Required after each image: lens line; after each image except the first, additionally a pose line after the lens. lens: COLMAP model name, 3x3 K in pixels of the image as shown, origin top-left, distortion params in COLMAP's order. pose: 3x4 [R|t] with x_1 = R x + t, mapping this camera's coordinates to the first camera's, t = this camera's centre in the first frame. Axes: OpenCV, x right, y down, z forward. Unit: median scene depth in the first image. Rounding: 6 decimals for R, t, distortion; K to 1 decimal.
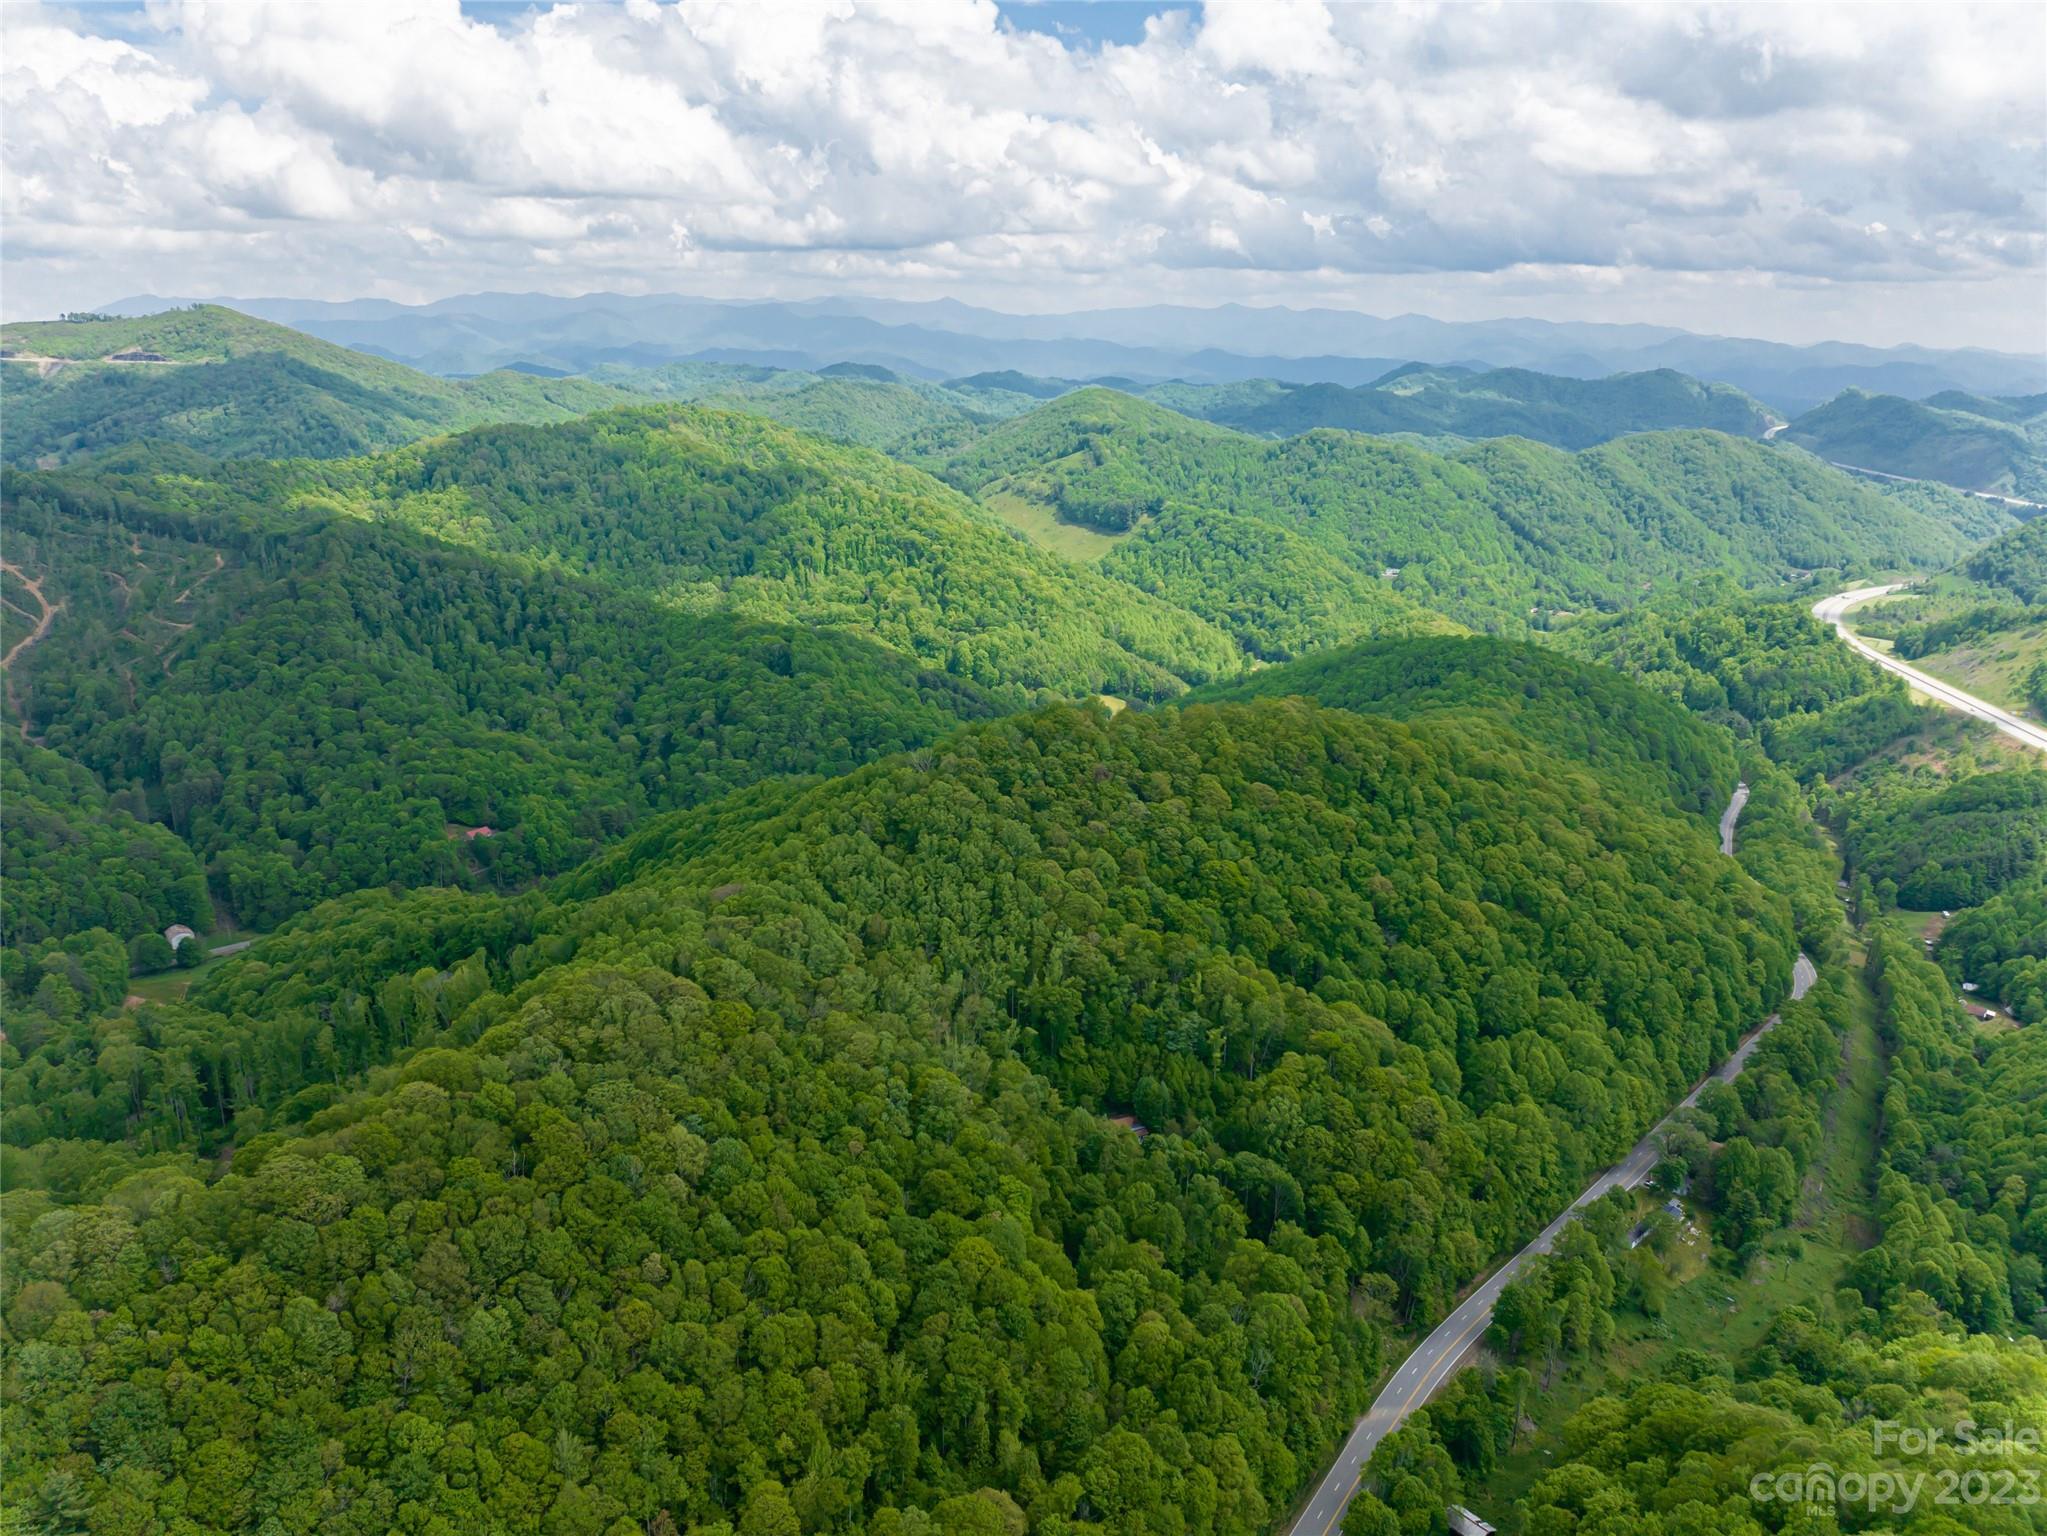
lens RADIAL K [[1562.2, 0, 1027.8], [0, 1562.2, 758.9], [0, 0, 1]] dist [-0.032083, -0.023543]
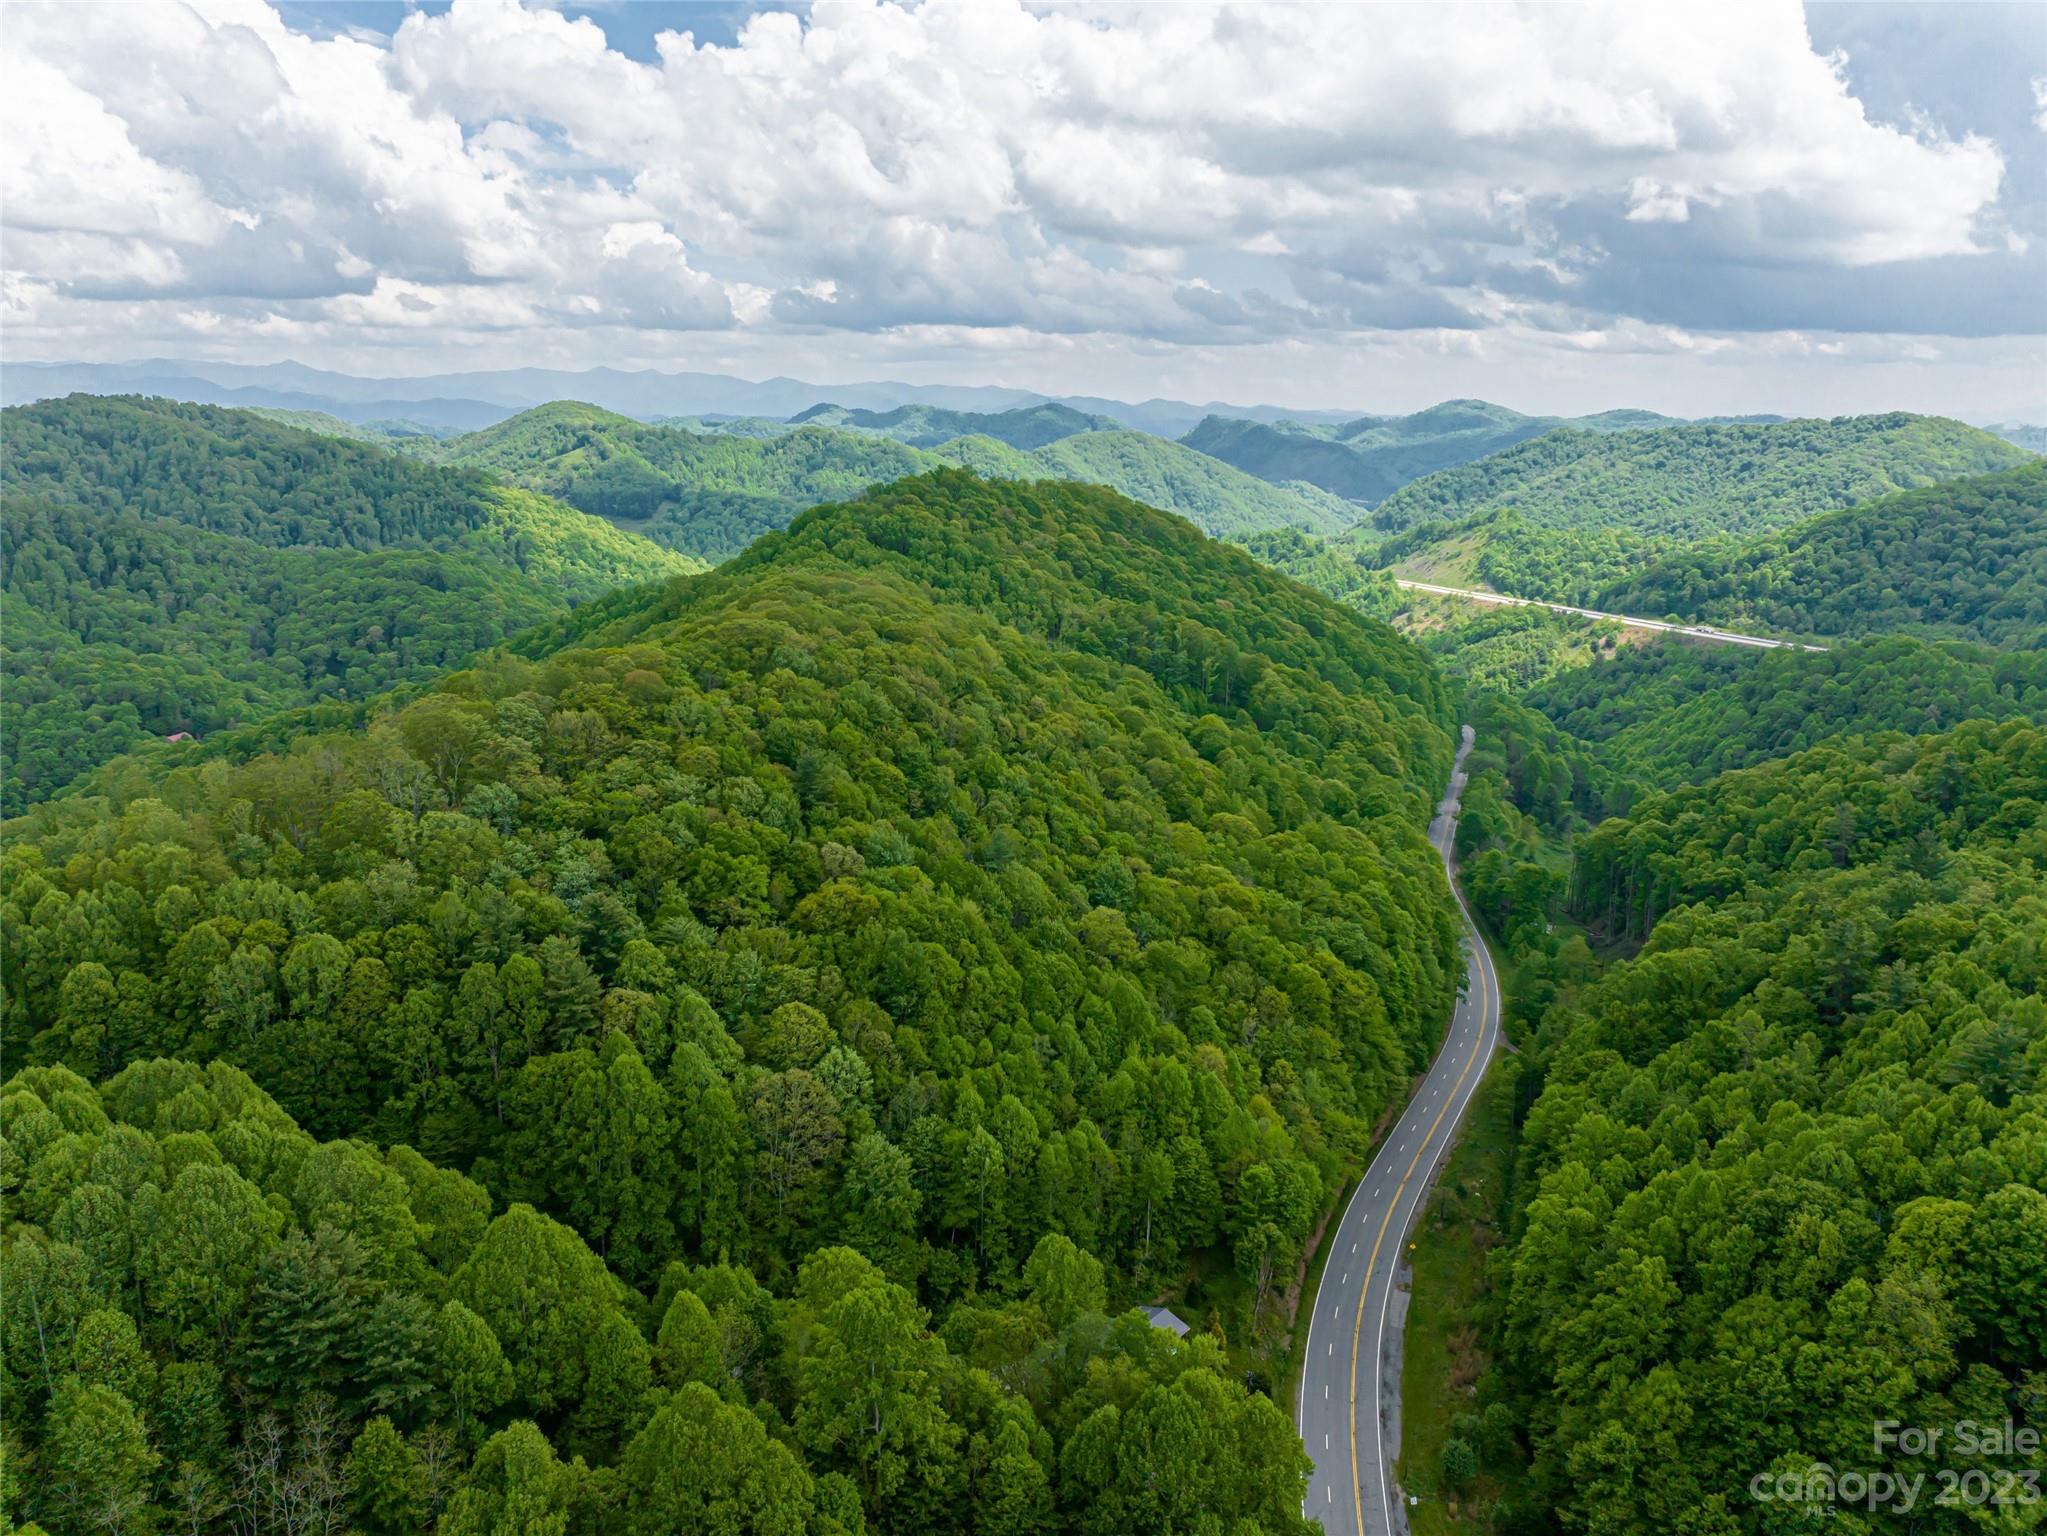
lens RADIAL K [[1562.2, 0, 1027.8], [0, 1562.2, 758.9], [0, 0, 1]] dist [-0.032083, -0.023543]
pose [[0.921976, -0.083716, 0.378090, -0.177899], [0.100666, 0.994600, -0.025253, 0.100311], [-0.373934, 0.061343, 0.925424, -0.022400]]
